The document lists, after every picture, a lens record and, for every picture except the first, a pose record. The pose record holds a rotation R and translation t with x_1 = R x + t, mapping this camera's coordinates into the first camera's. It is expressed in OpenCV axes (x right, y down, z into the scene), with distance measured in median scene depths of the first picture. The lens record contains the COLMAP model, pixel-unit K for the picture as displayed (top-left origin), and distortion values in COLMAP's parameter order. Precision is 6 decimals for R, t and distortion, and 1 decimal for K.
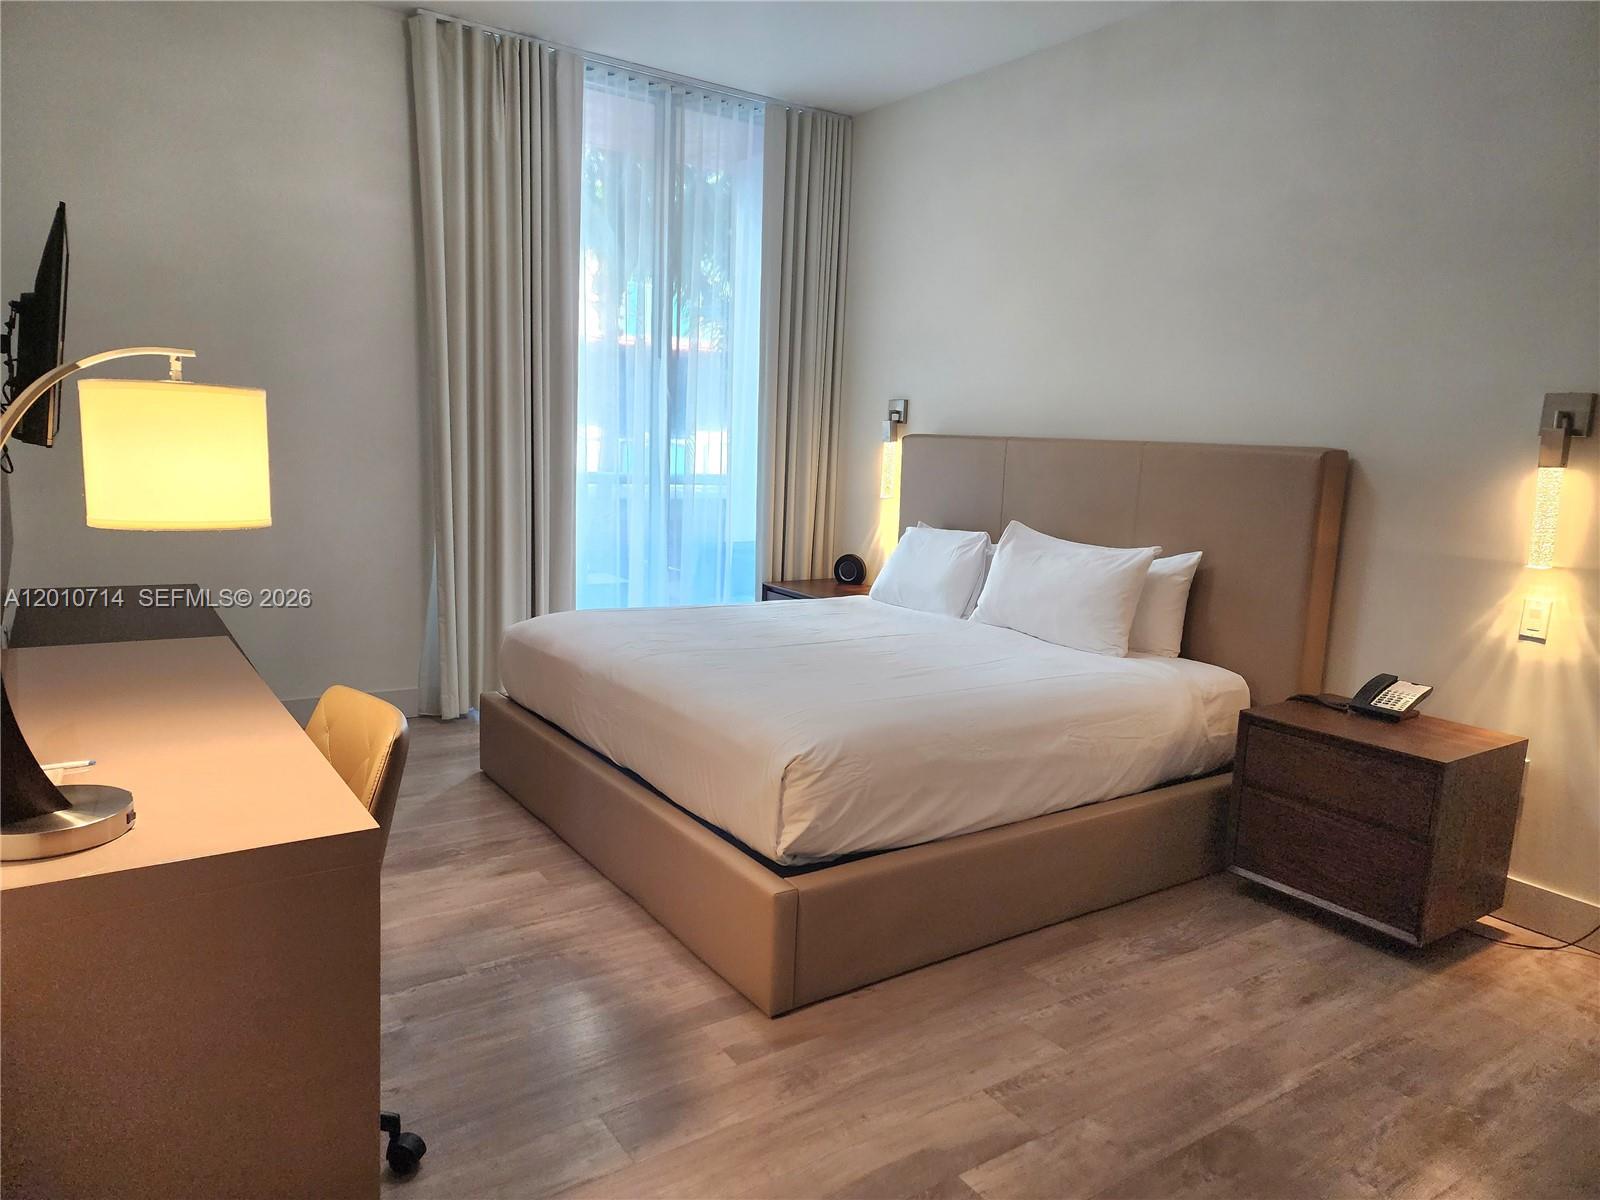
lens RADIAL K [[1049.2, 0, 782.9], [0, 1049.2, 595.4], [0, 0, 1]] dist [0.069515, -0.038066]
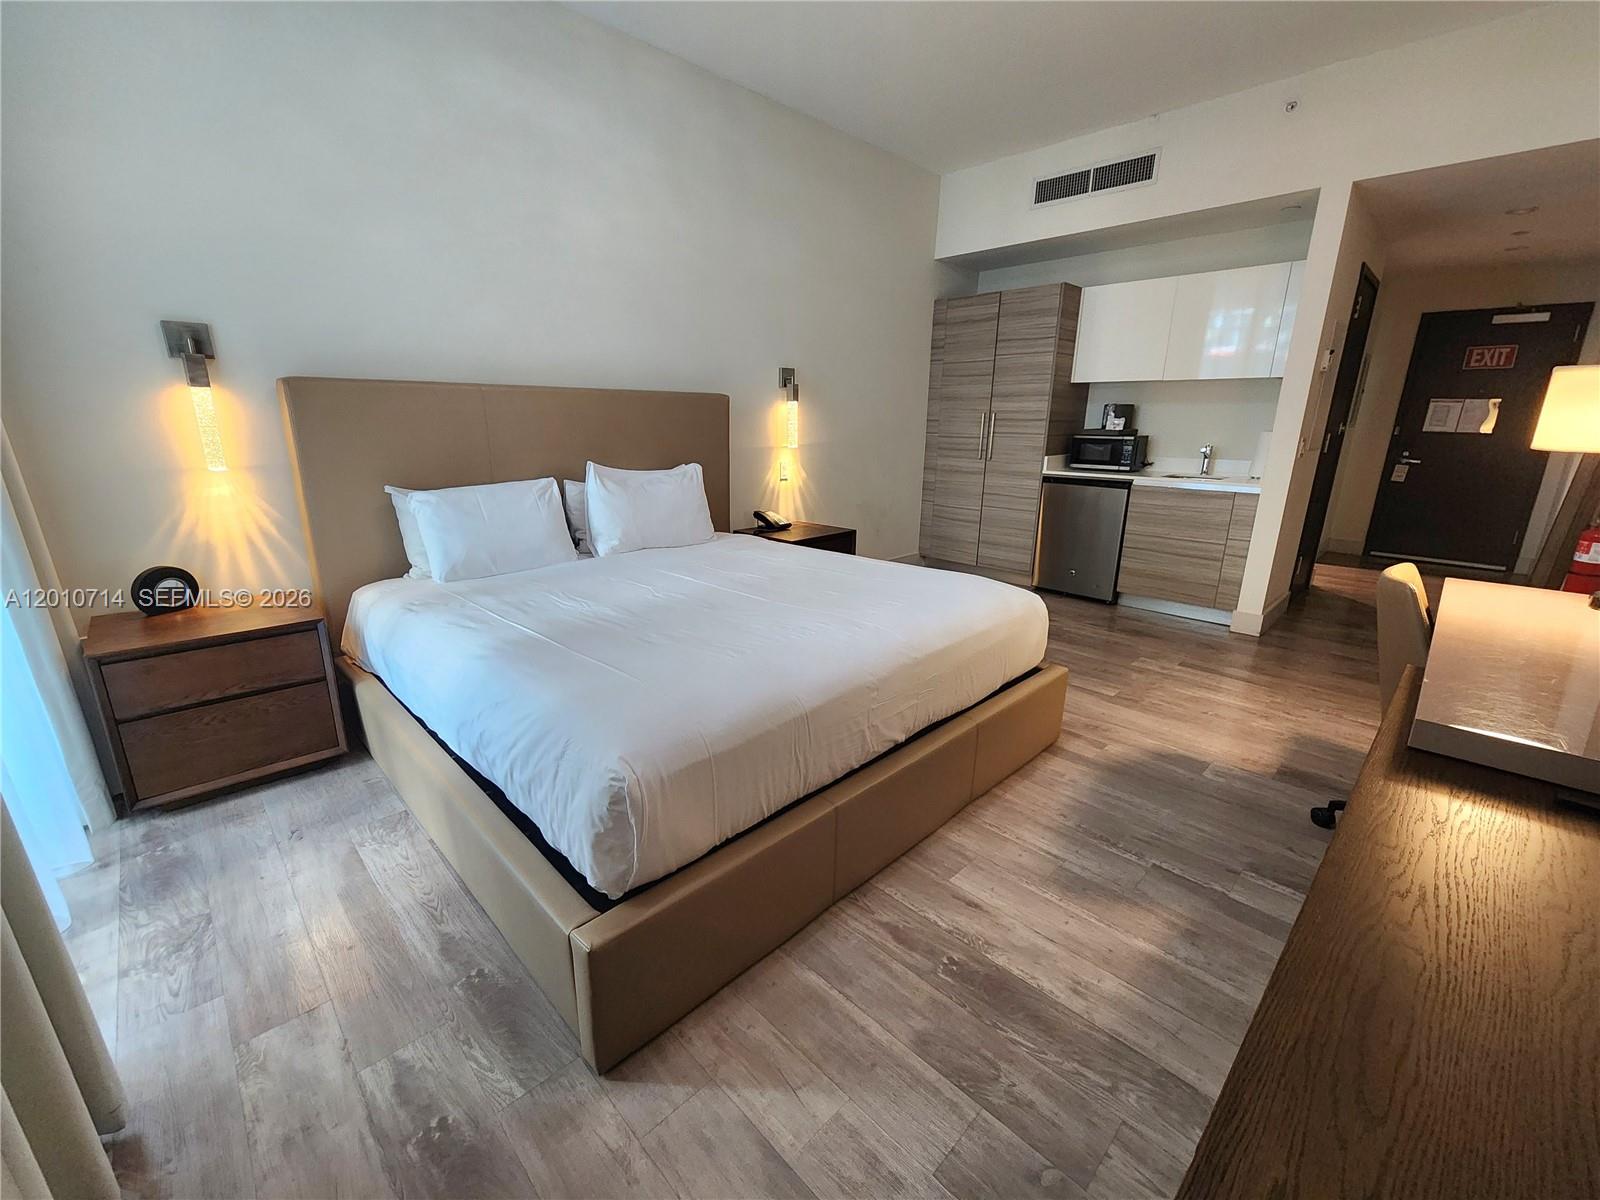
lens RADIAL K [[651.8, 0, 787.5], [0, 651.8, 597.8], [0, 0, 1]] dist [-0.000673, -0.000408]
pose [[-0.169930, -0.307941, 0.936107, -0.725425], [0.128561, 0.934877, 0.330874, -0.192729], [-0.977034, 0.176572, -0.119274, 1.270380]]
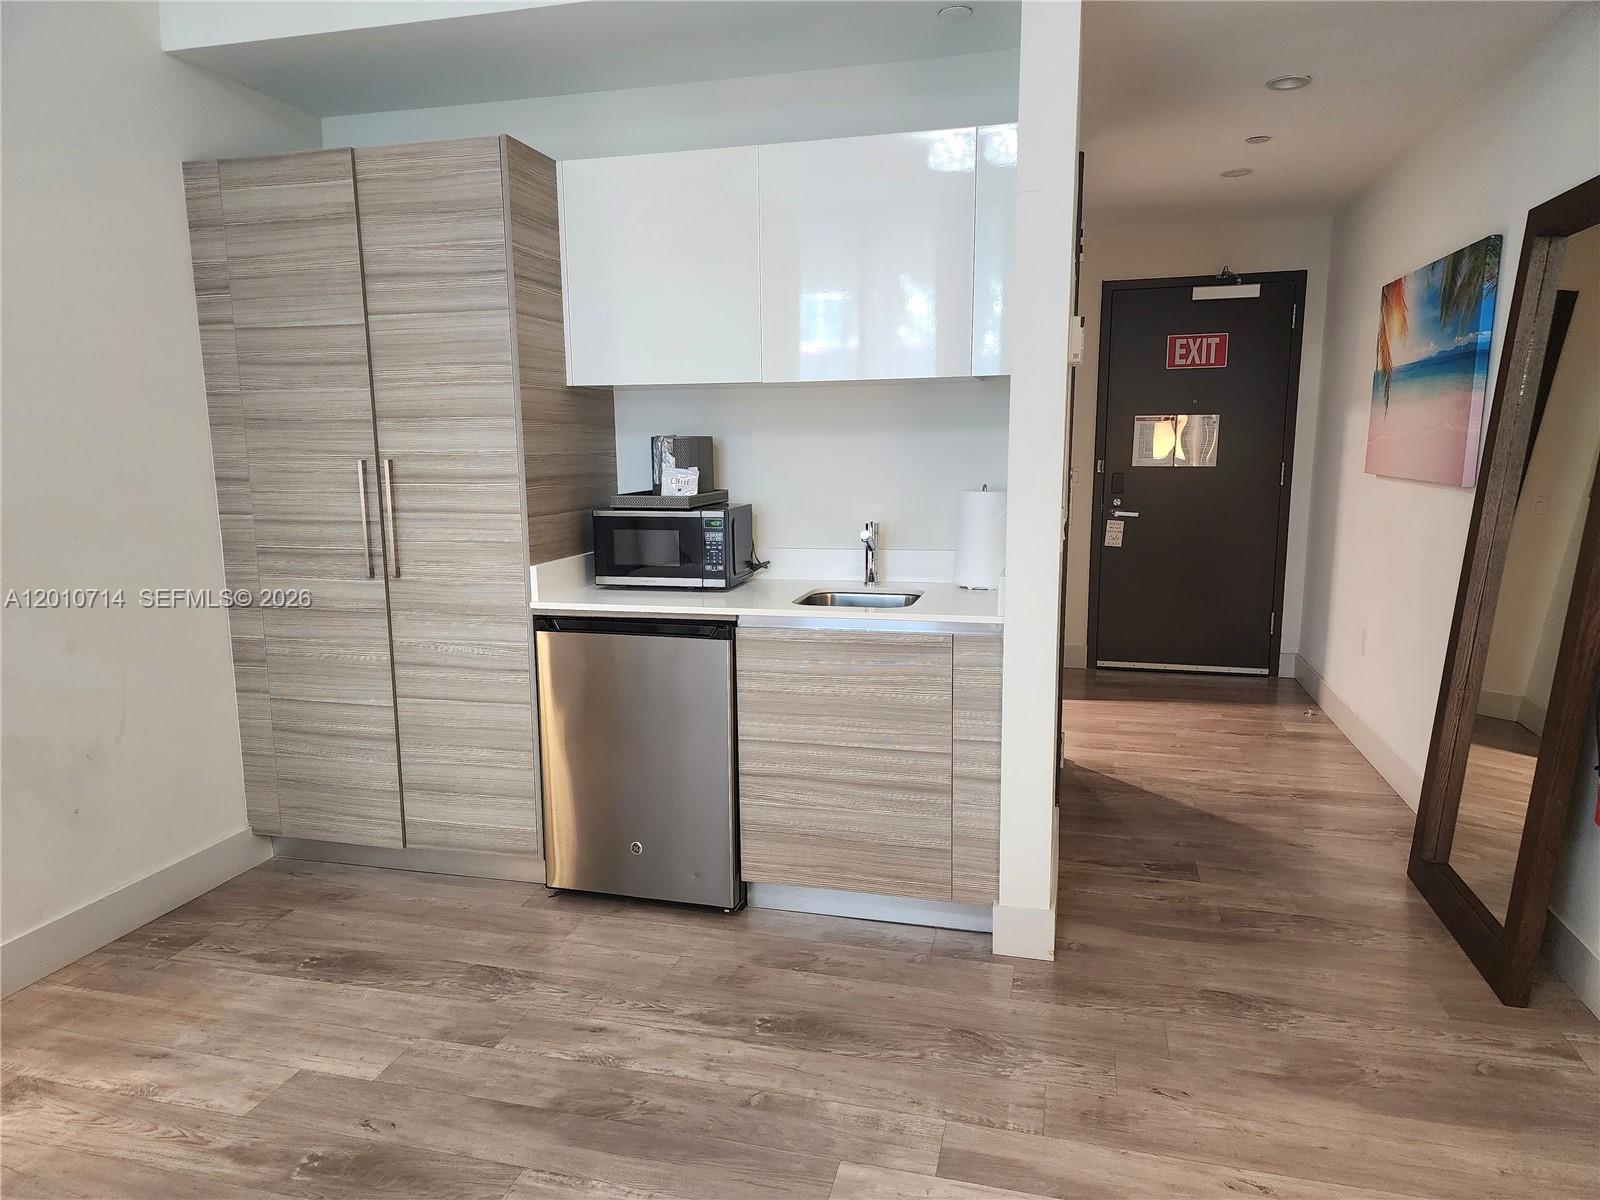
lens RADIAL K [[1049.2, 0, 790.9], [0, 1049.2, 606.4], [0, 0, 1]] dist [0.069515, -0.038066]
pose [[-0.657838, -0.154886, 0.737062, -0.166798], [0.091503, 0.954941, 0.282339, -0.136342], [-0.747581, 0.253177, -0.614023, 0.858177]]
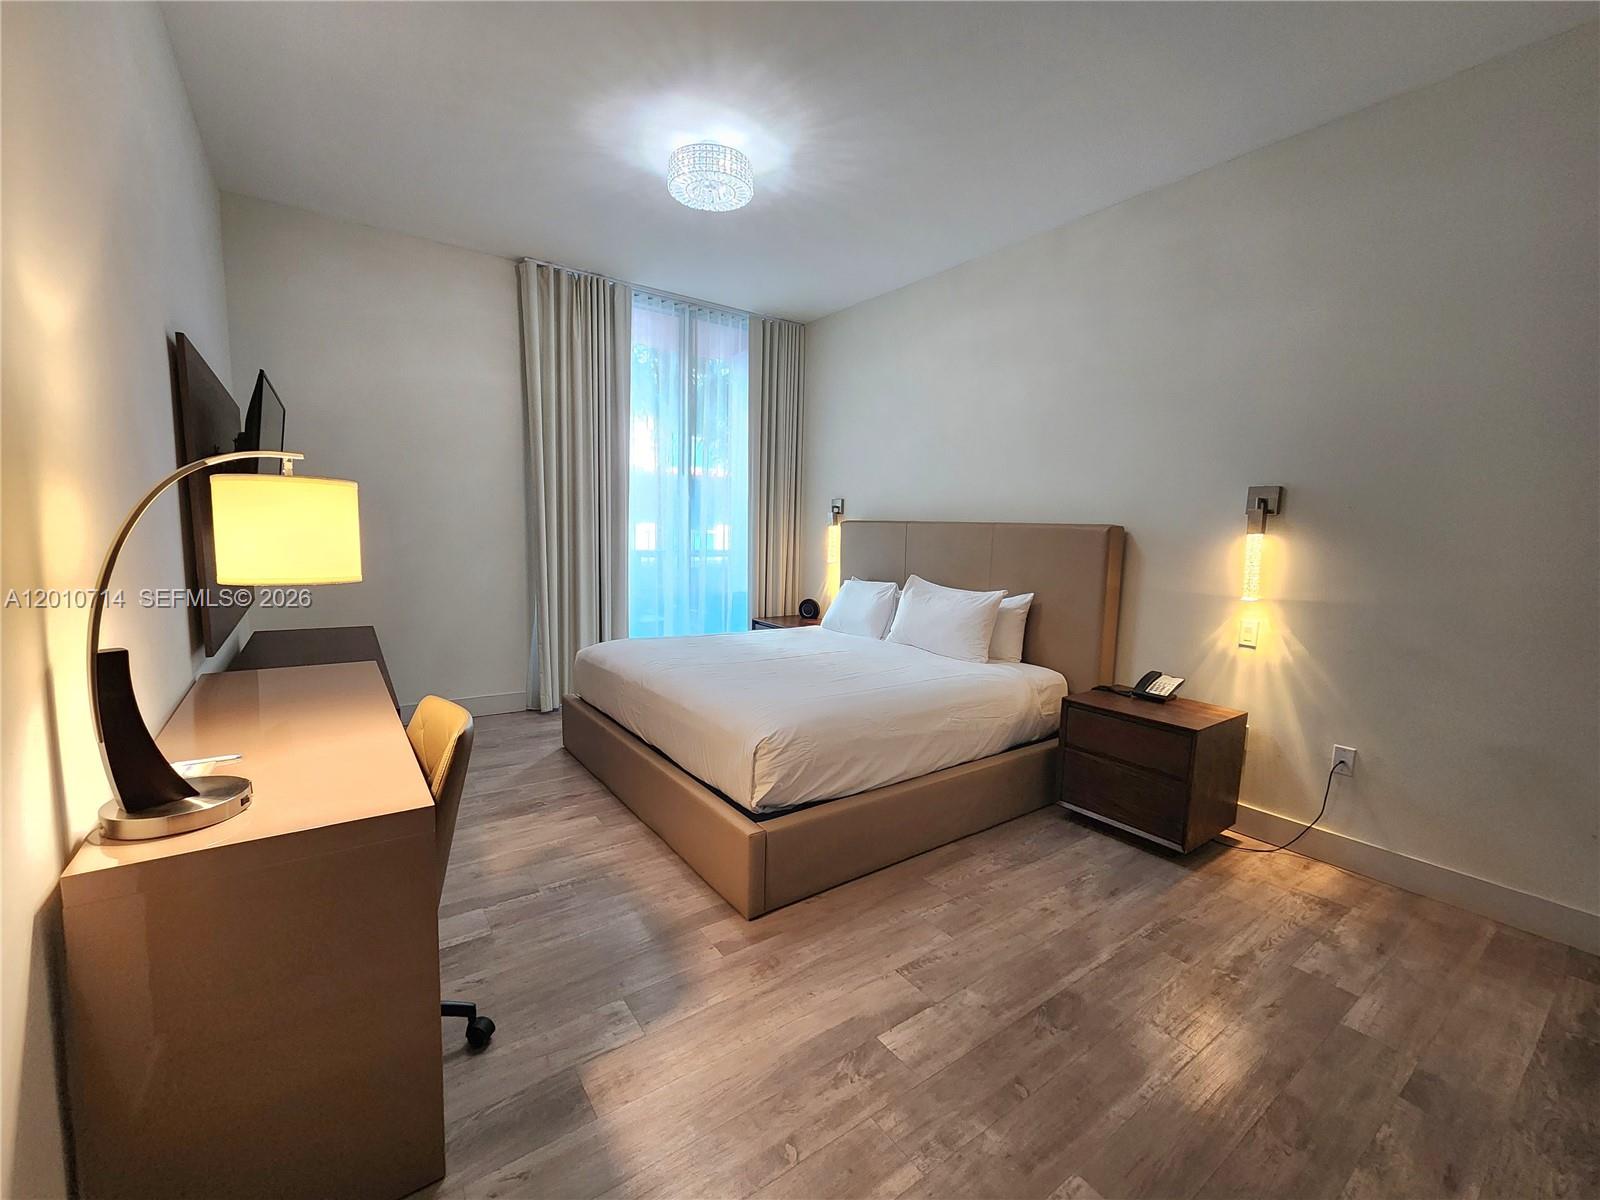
lens RADIAL K [[651.8, 0, 783.4], [0, 651.8, 609.8], [0, 0, 1]] dist [-0.000673, -0.000408]
pose [[0.999731, -0.017813, 0.014867, 0.025206], [0.018202, 0.999483, -0.026496, 0.001520], [-0.014387, 0.026760, 0.999538, 0.086725]]
